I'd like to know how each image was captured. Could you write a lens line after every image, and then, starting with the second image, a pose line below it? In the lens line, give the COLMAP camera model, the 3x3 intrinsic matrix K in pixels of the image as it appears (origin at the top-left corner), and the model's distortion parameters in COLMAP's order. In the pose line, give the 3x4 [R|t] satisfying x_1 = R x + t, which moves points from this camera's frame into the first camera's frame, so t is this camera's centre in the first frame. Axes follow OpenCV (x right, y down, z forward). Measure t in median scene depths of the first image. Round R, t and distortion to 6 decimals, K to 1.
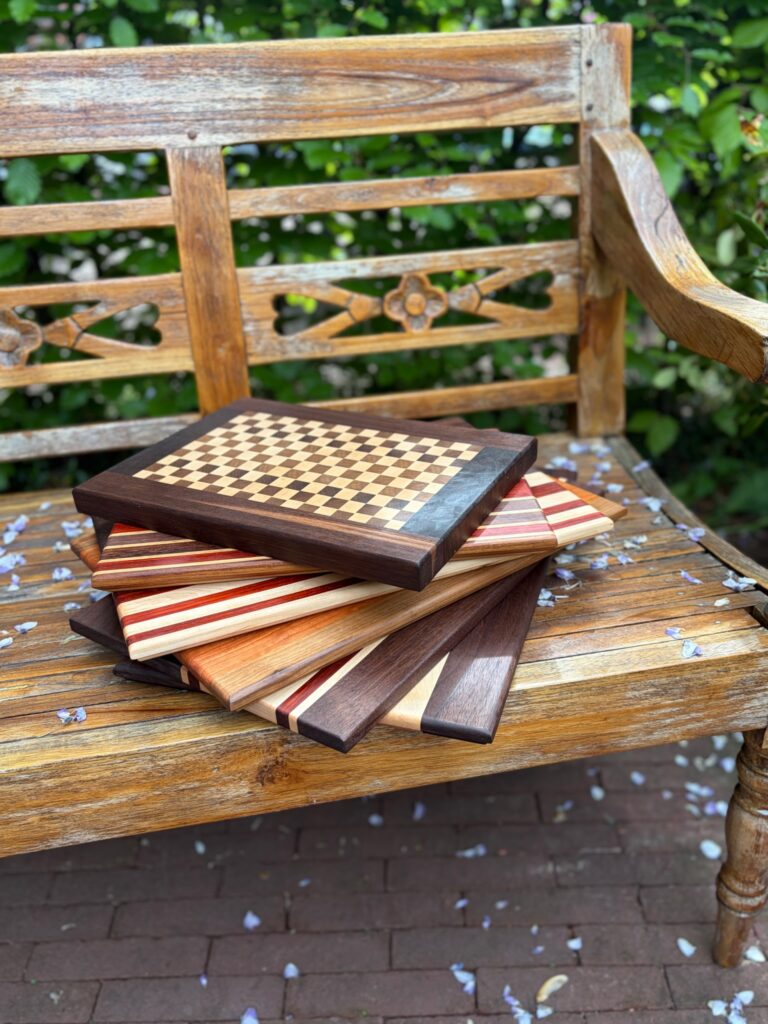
lens RADIAL K [[893.0, 0, 384.0], [0, 893.0, 512.0], [0, 0, 1]] dist [0.011185, 0.001850]
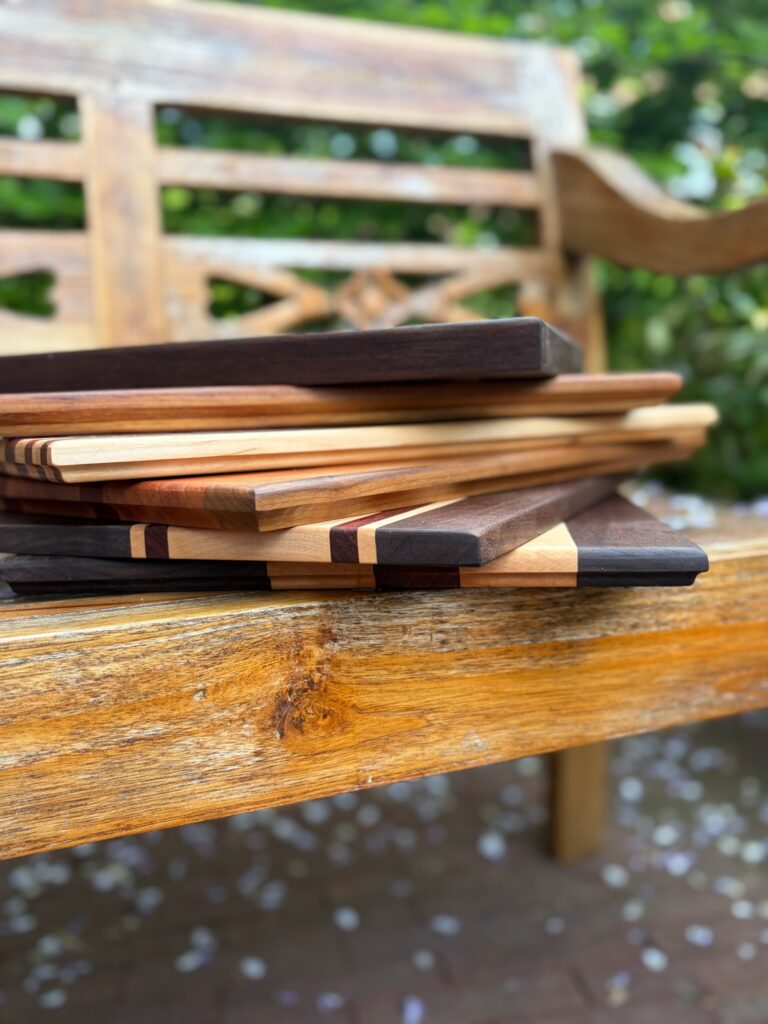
lens RADIAL K [[896.3, 0, 384.0], [0, 896.3, 512.0], [0, 0, 1]] dist [0.003282, -0.000992]
pose [[0.981035, -0.005220, 0.193758, -0.132601], [0.075182, 0.931624, -0.355561, 0.278533], [-0.178654, 0.363385, 0.914349, 0.331924]]
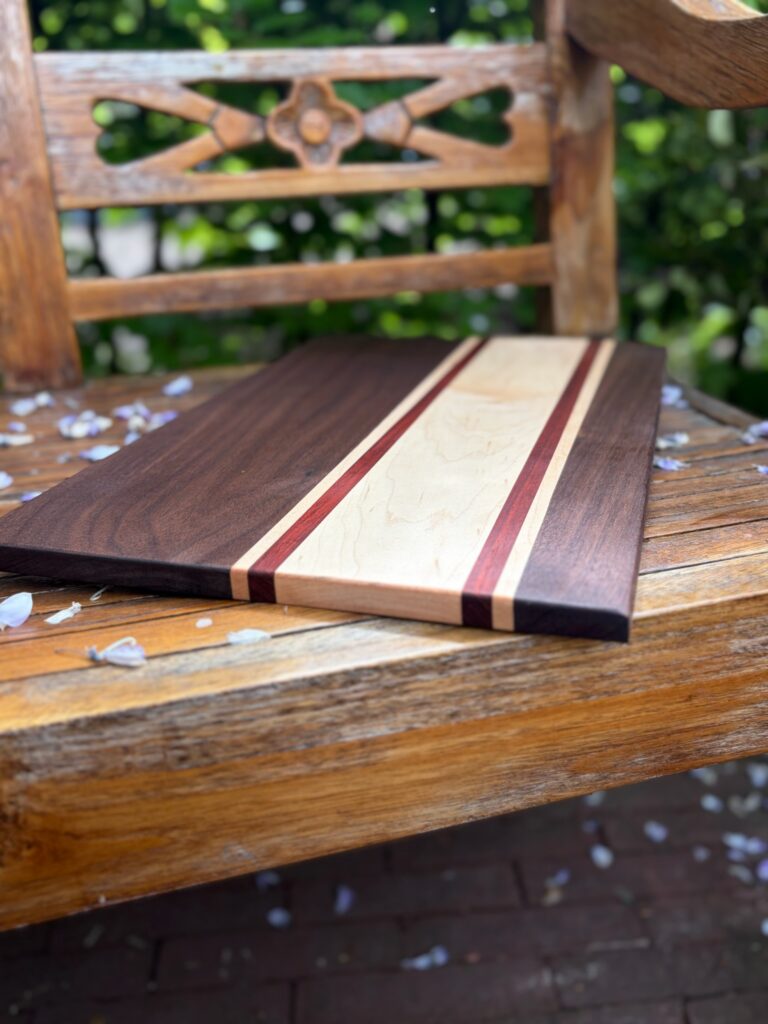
lens RADIAL K [[893.0, 0, 384.0], [0, 893.0, 512.0], [0, 0, 1]] dist [0.011185, 0.001850]
pose [[0.996304, -0.025878, 0.081906, 0.027101], [0.032357, 0.996366, -0.078789, 0.124002], [-0.079569, 0.081148, 0.993521, 0.385704]]
